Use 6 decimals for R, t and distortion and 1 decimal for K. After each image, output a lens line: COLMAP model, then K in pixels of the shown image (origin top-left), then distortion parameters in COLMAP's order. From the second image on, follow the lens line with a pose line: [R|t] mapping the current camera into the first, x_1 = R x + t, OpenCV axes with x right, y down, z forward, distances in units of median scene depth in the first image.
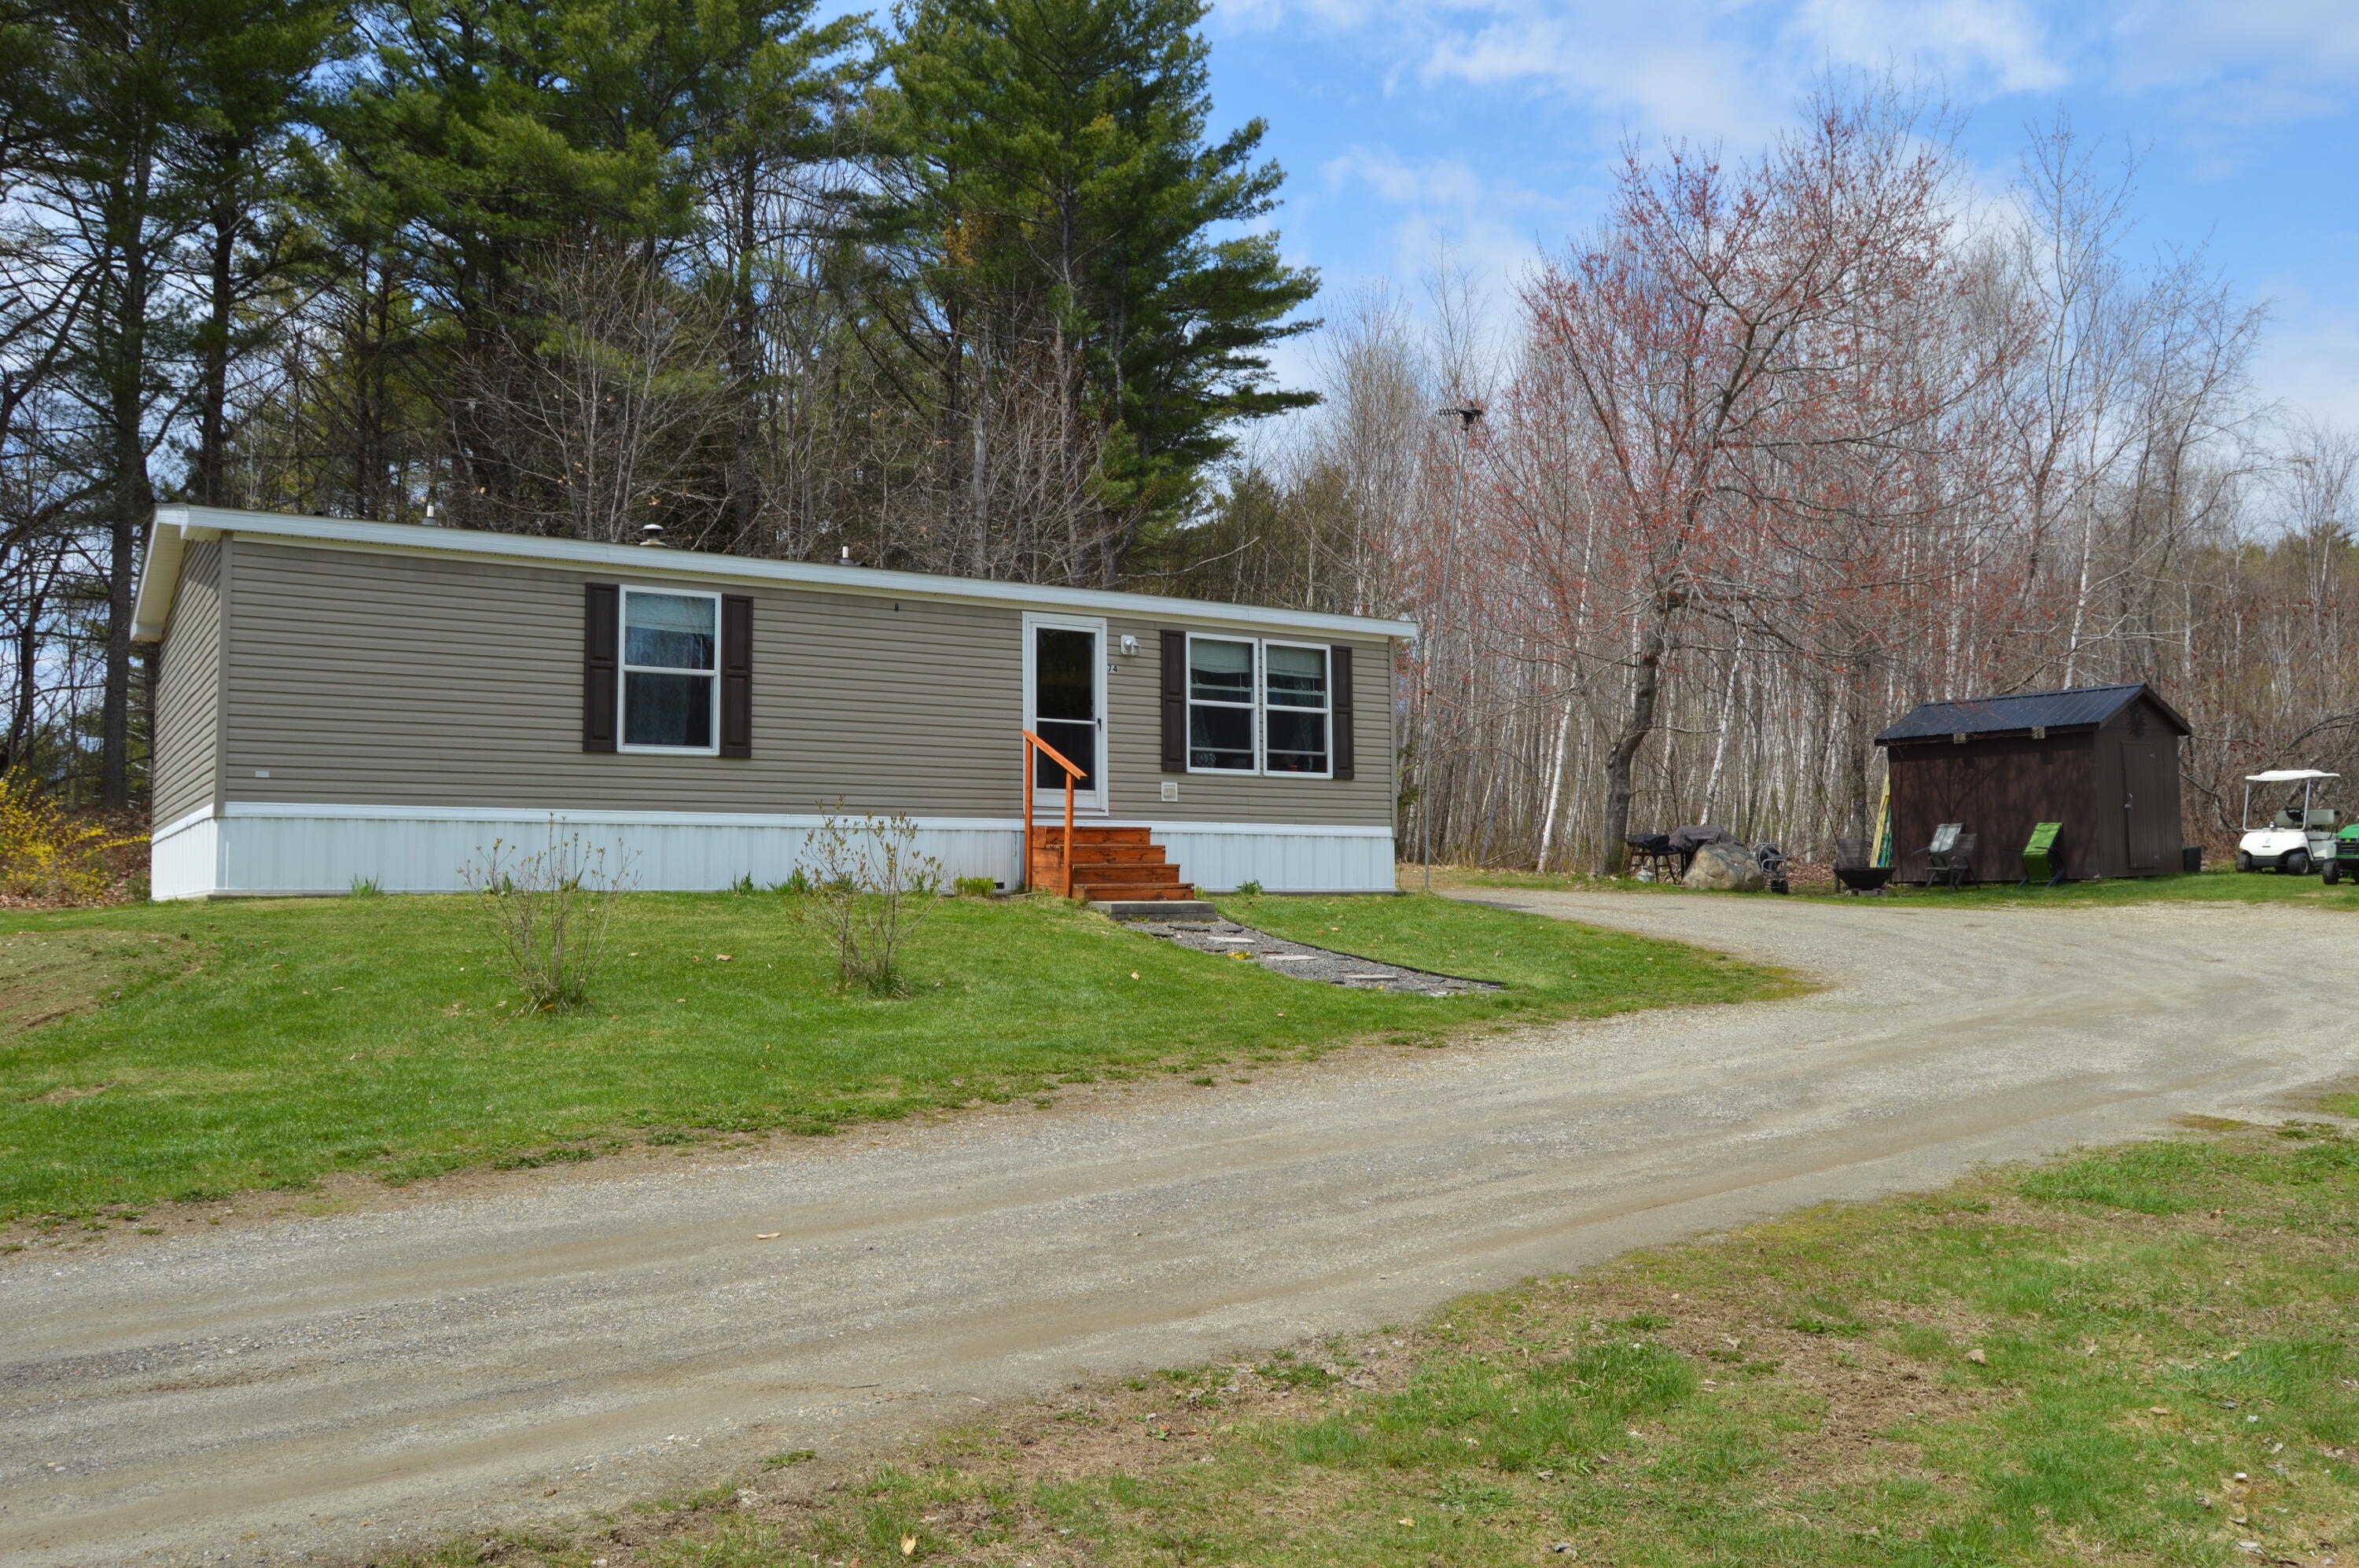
lens RADIAL K [[1868.3, 0, 1179.5], [0, 1868.3, 784.0], [0, 0, 1]] dist [-0.081059, 0.003612]
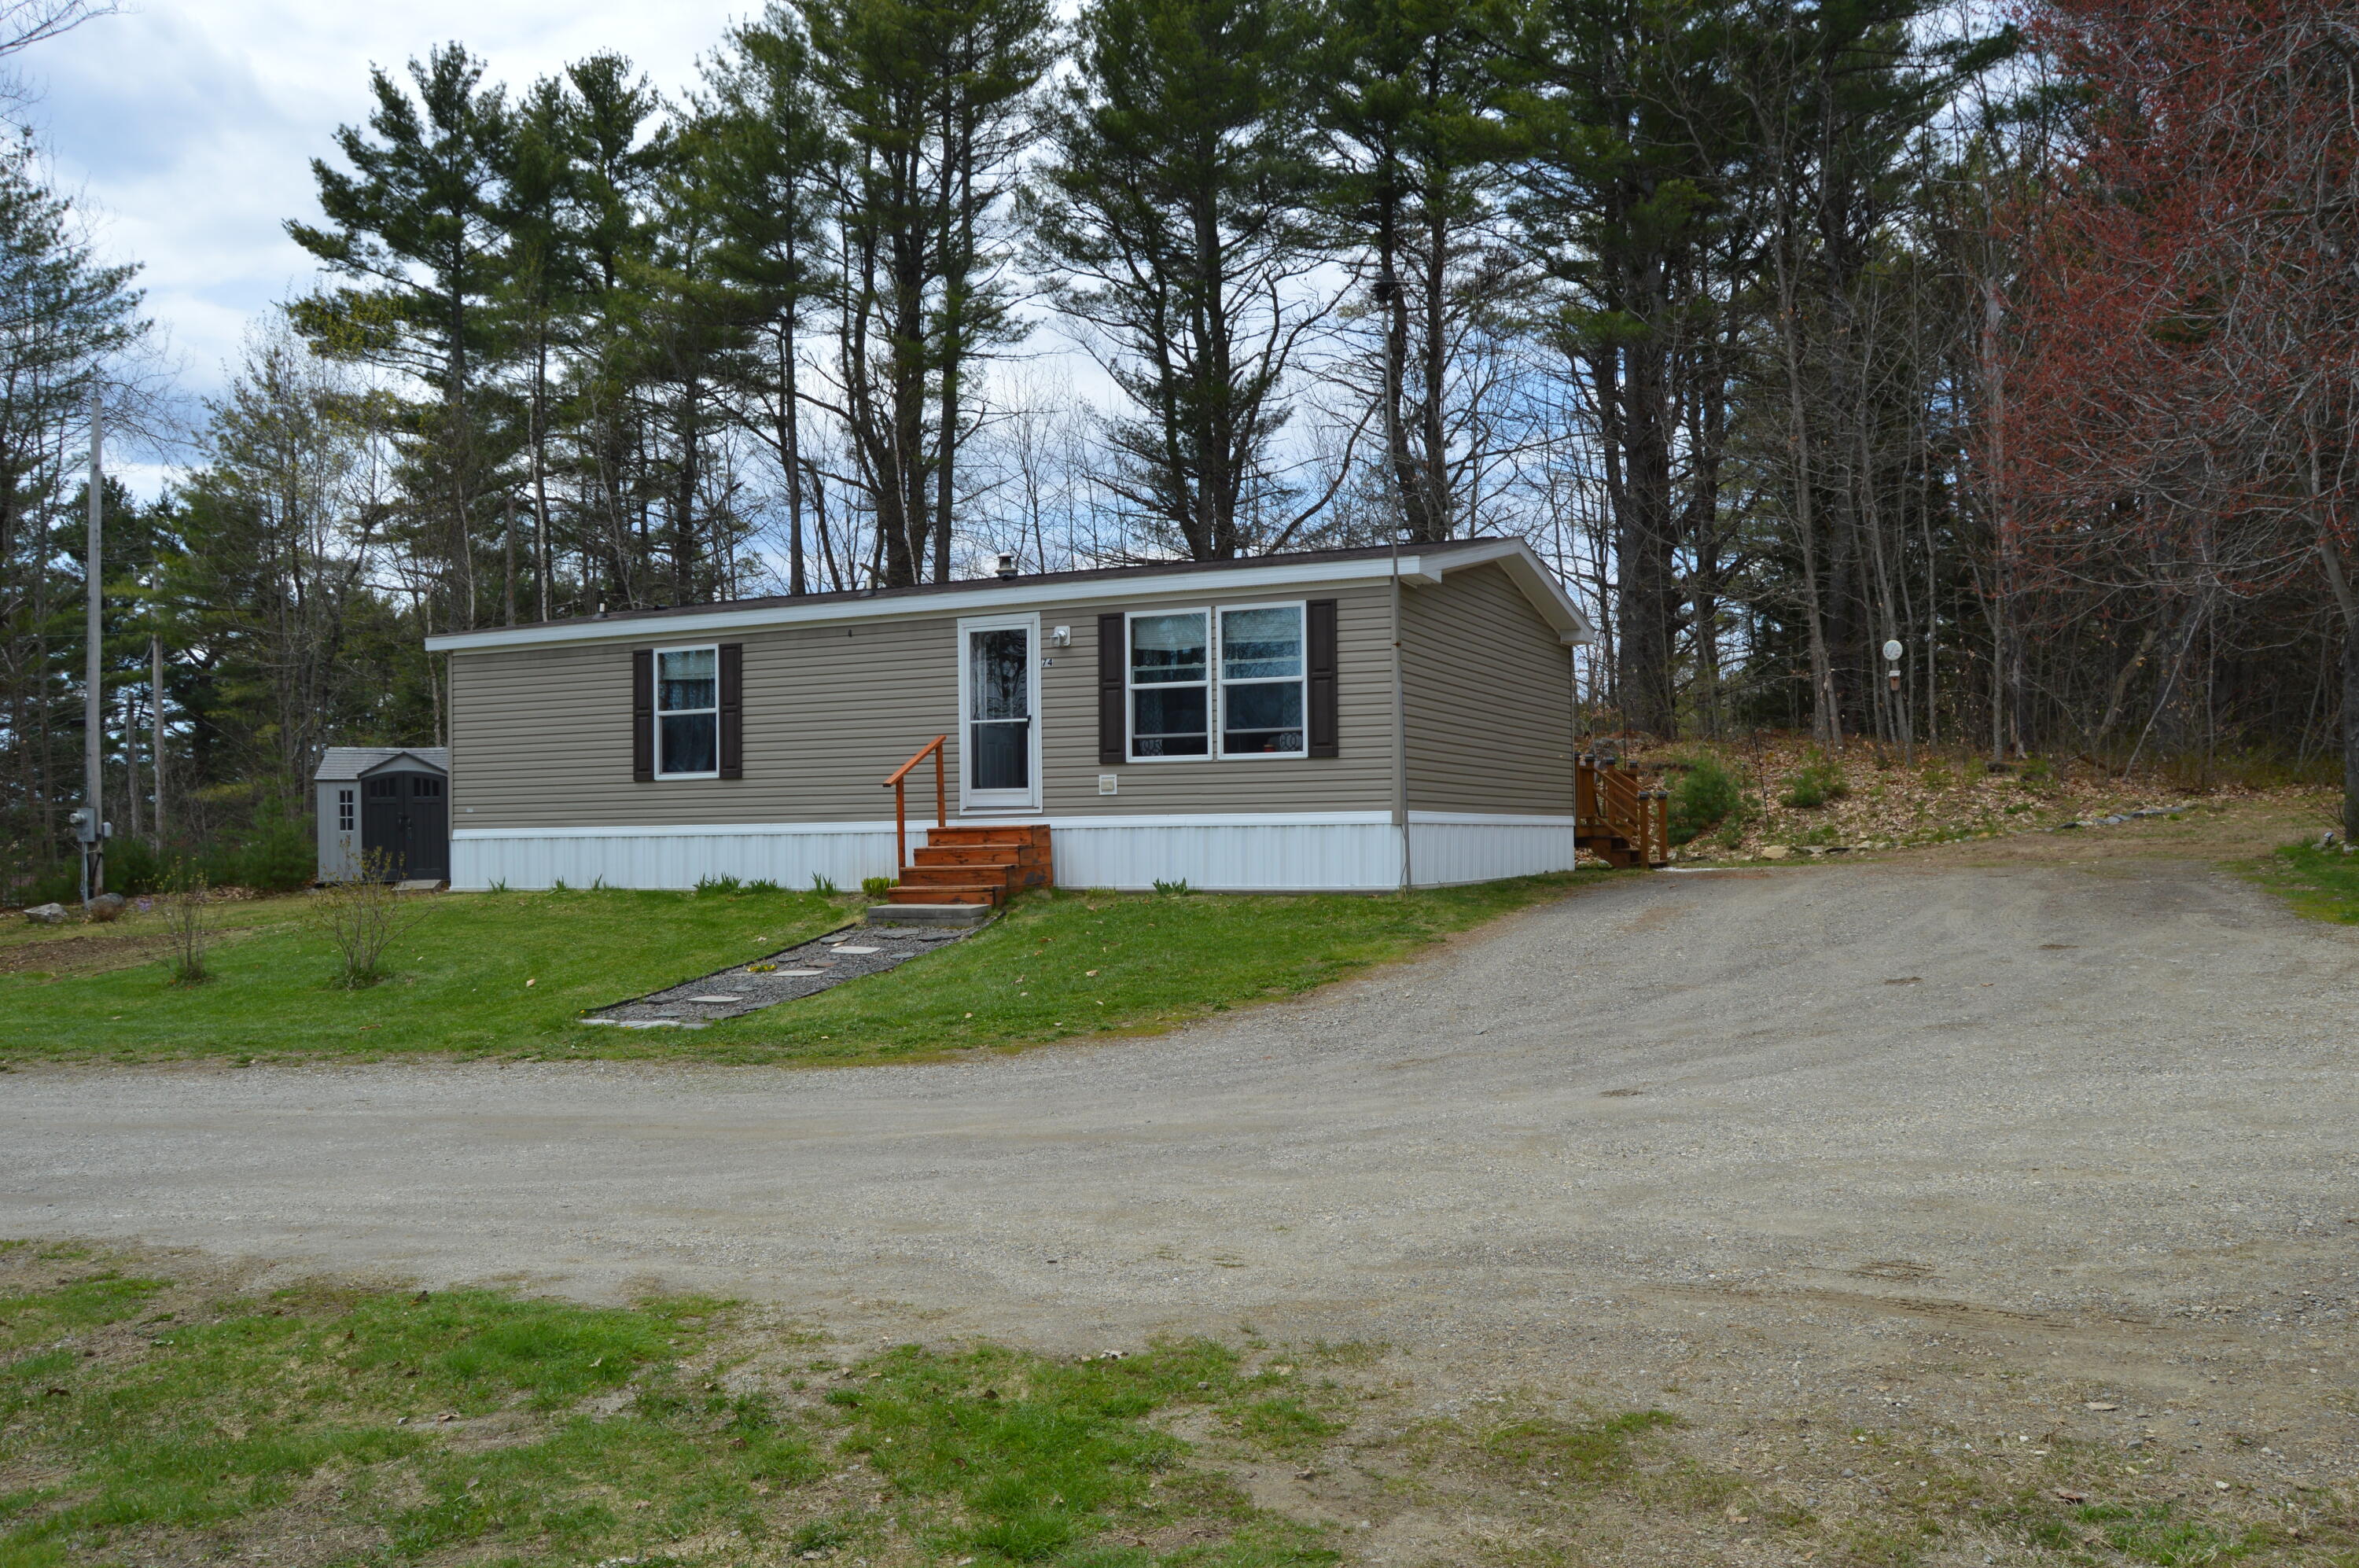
lens RADIAL K [[1792.0, 0, 1216.1], [0, 1792.0, 877.8], [0, 0, 1]] dist [-0.042597, -0.000157]
pose [[0.536976, 0.001179, -0.843597, 0.768695], [0.050139, 0.998187, 0.033310, 0.023187], [0.842106, -0.060184, 0.535943, 0.538600]]
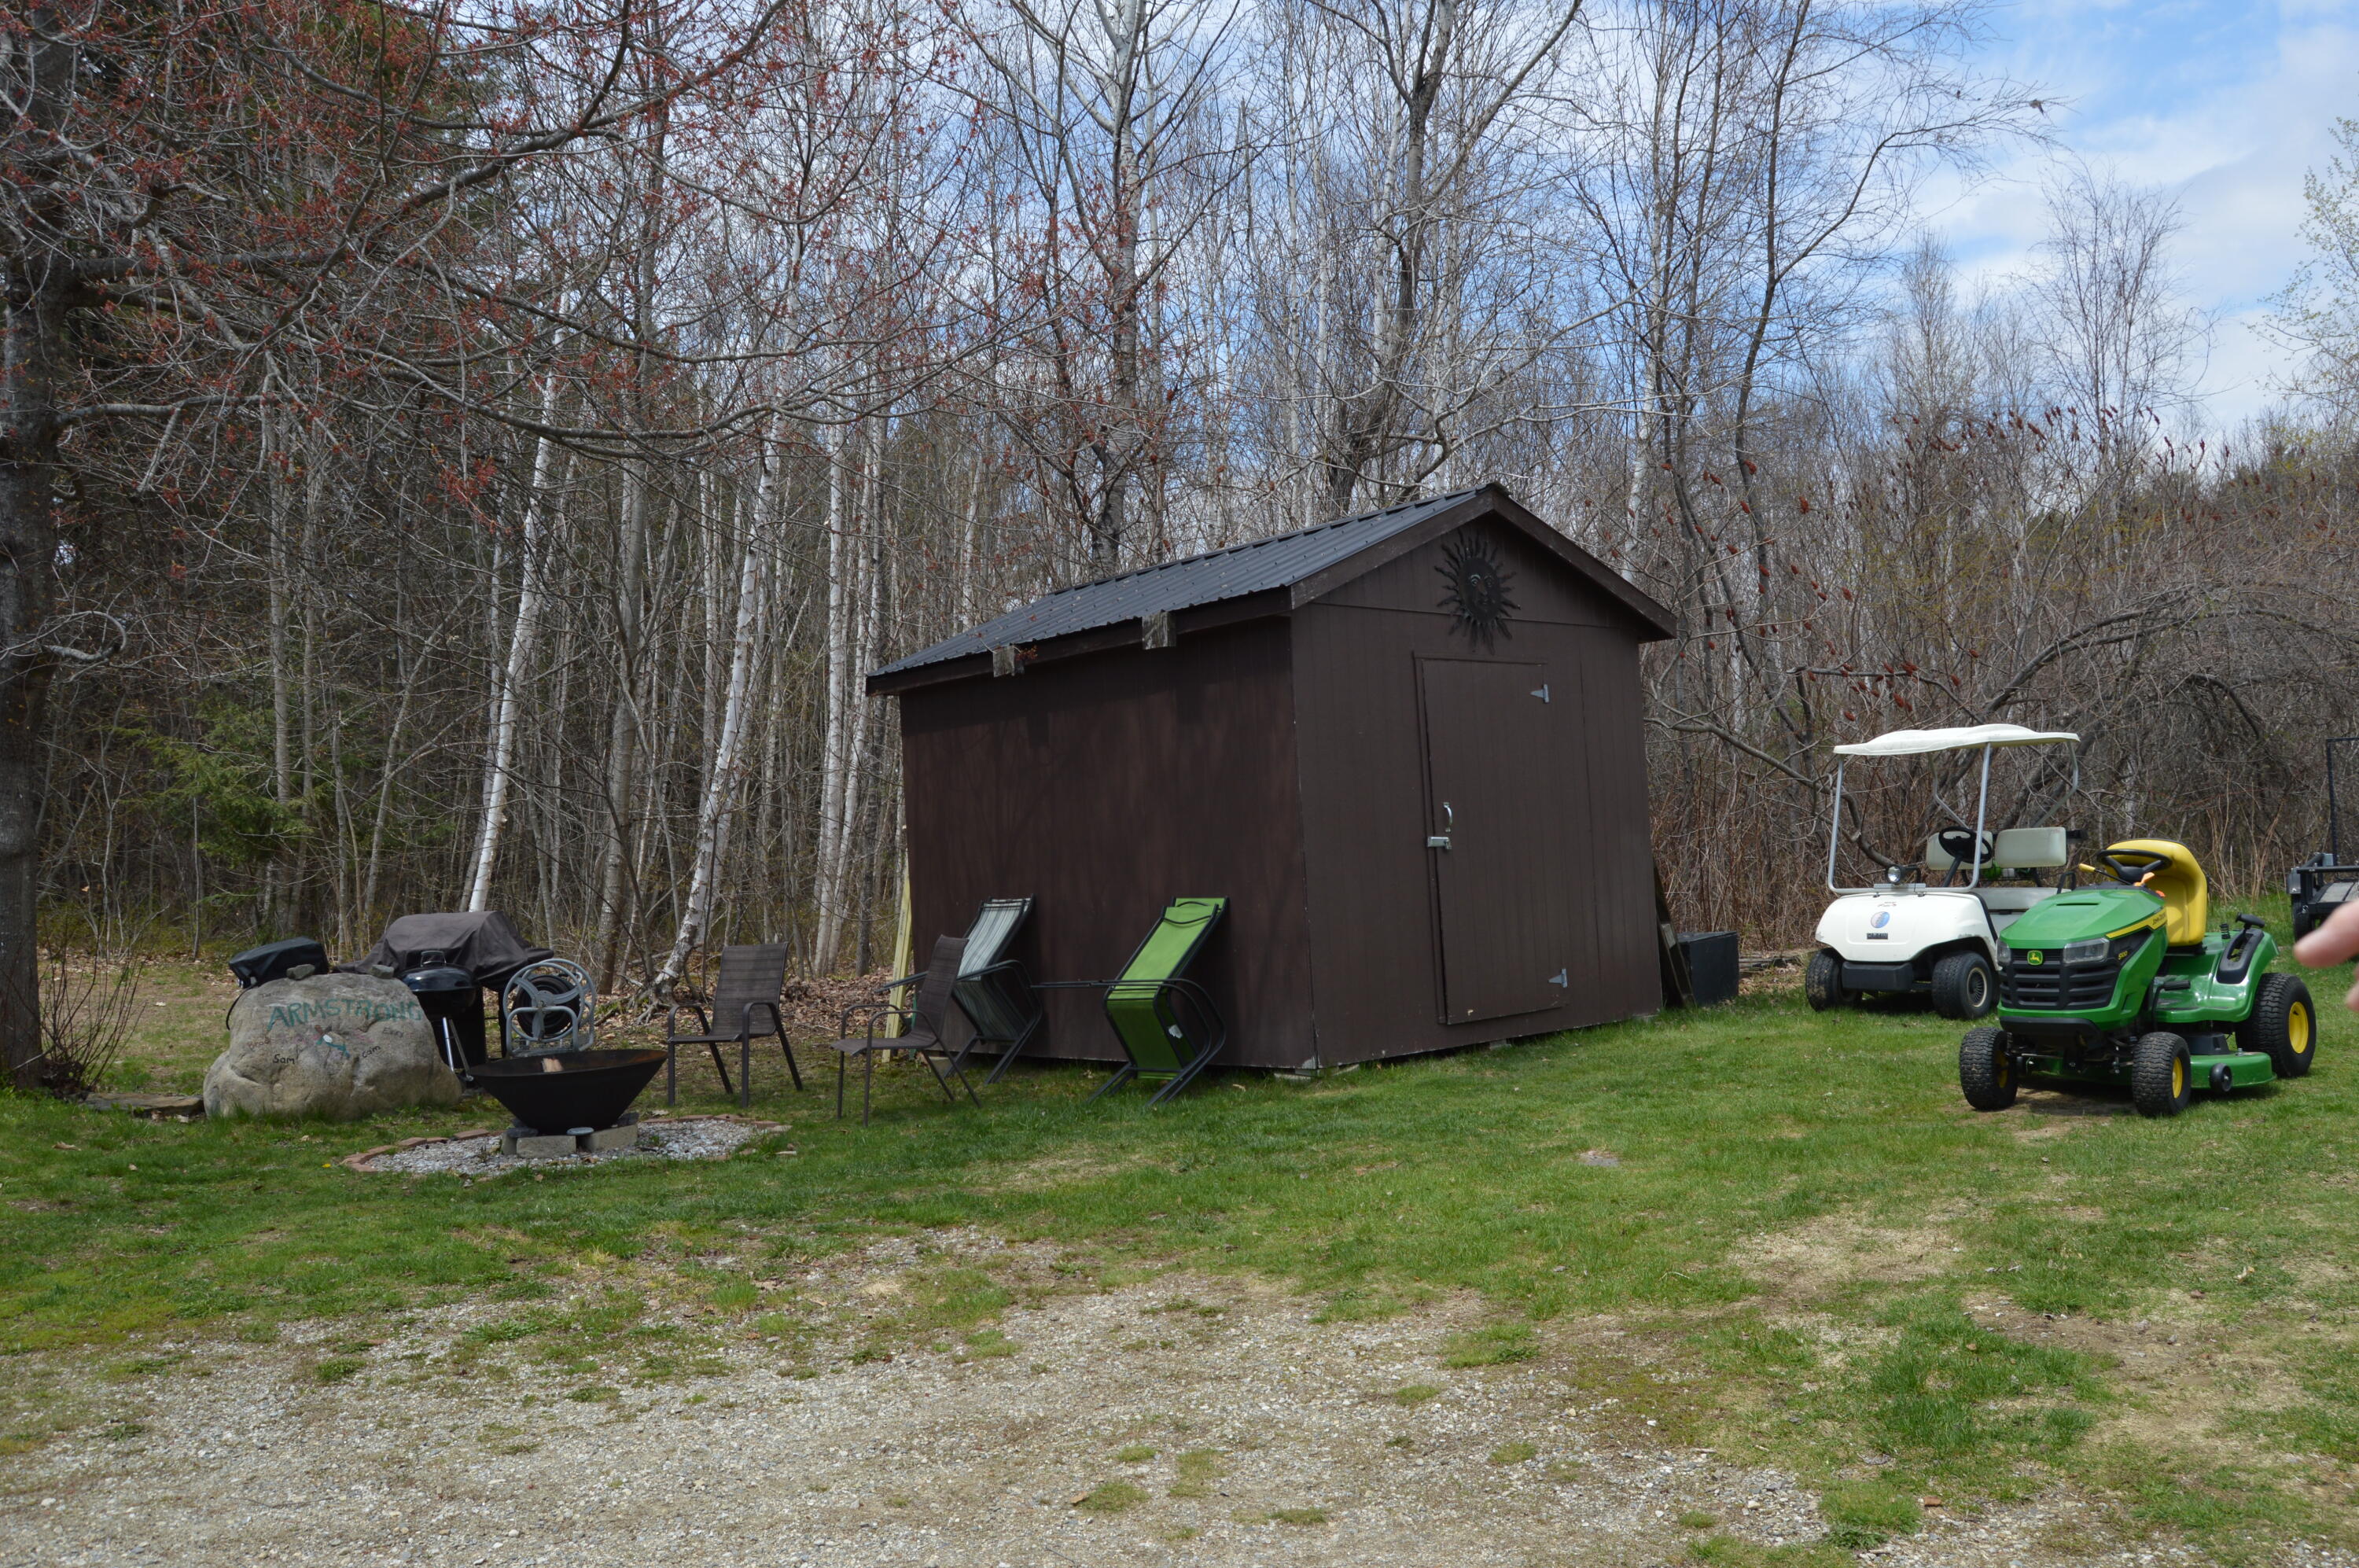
lens RADIAL K [[1868.3, 0, 1179.5], [0, 1868.3, 784.0], [0, 0, 1]] dist [-0.081059, 0.003612]
pose [[0.996537, -0.027811, 0.078364, 0.637747], [0.028734, 0.999530, -0.010678, 0.005394], [-0.078031, 0.012893, 0.996868, 0.948728]]
